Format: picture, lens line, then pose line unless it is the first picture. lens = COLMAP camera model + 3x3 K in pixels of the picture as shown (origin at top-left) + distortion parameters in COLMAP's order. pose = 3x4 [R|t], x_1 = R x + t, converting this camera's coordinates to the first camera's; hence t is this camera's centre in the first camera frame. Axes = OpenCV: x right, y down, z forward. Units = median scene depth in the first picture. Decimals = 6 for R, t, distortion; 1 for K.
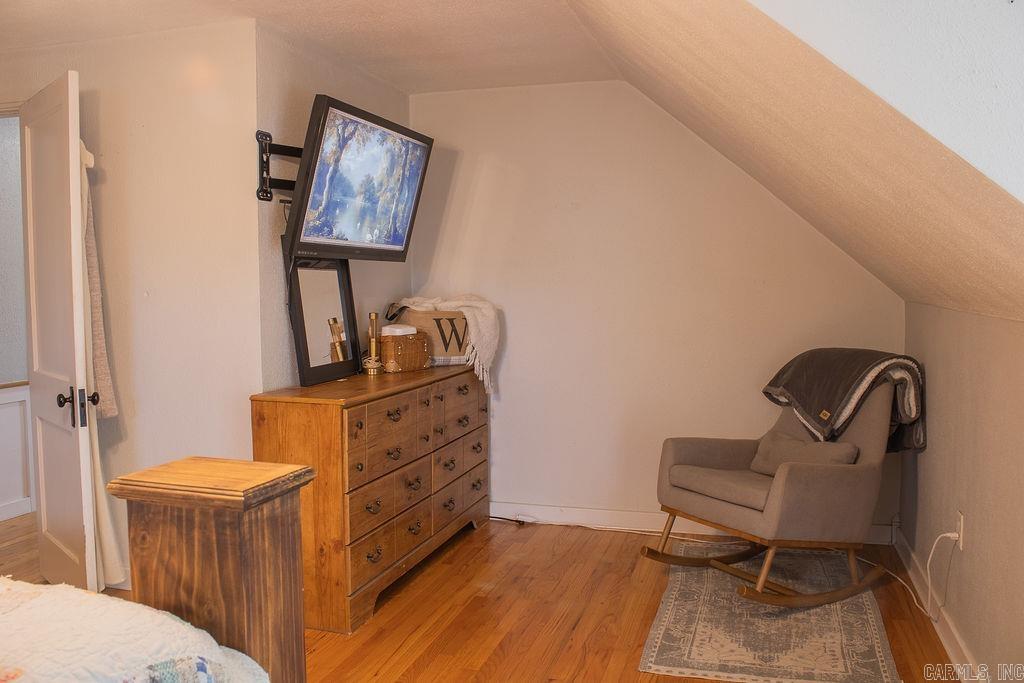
lens RADIAL K [[857.2, 0, 510.6], [0, 857.2, 338.4], [0, 0, 1]] dist [-0.151776, 0.106199]
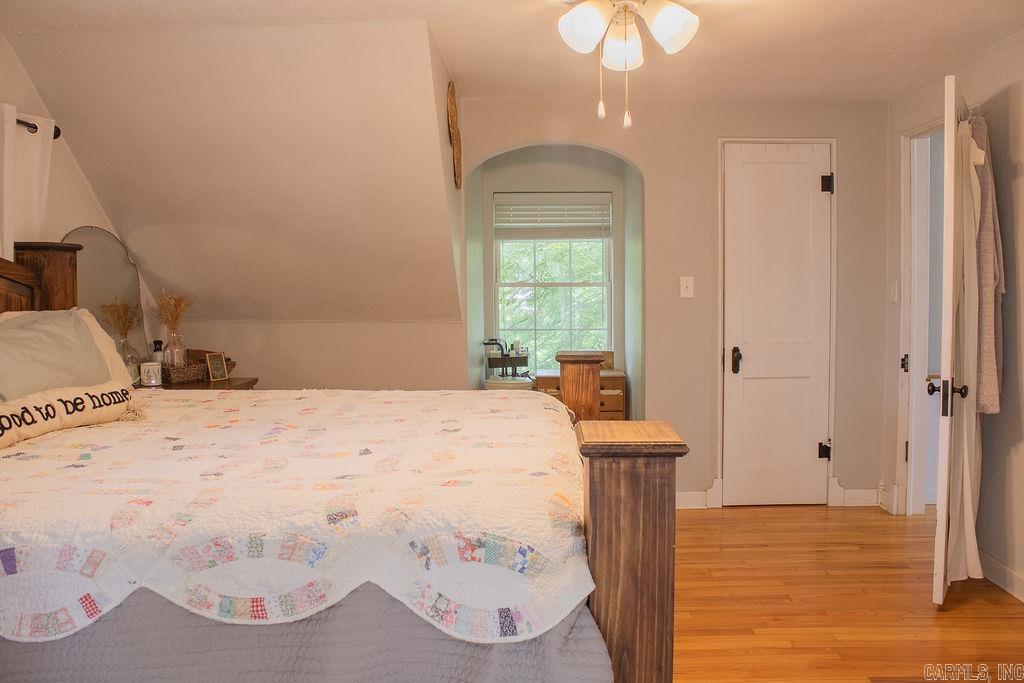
lens RADIAL K [[857.2, 0, 509.5], [0, 857.2, 341.4], [0, 0, 1]] dist [-0.151776, 0.106199]
pose [[0.244070, 0.065645, -0.967533, 0.861443], [-0.052645, 0.997132, 0.054373, -0.037981], [0.968328, 0.037665, 0.246826, 0.504763]]
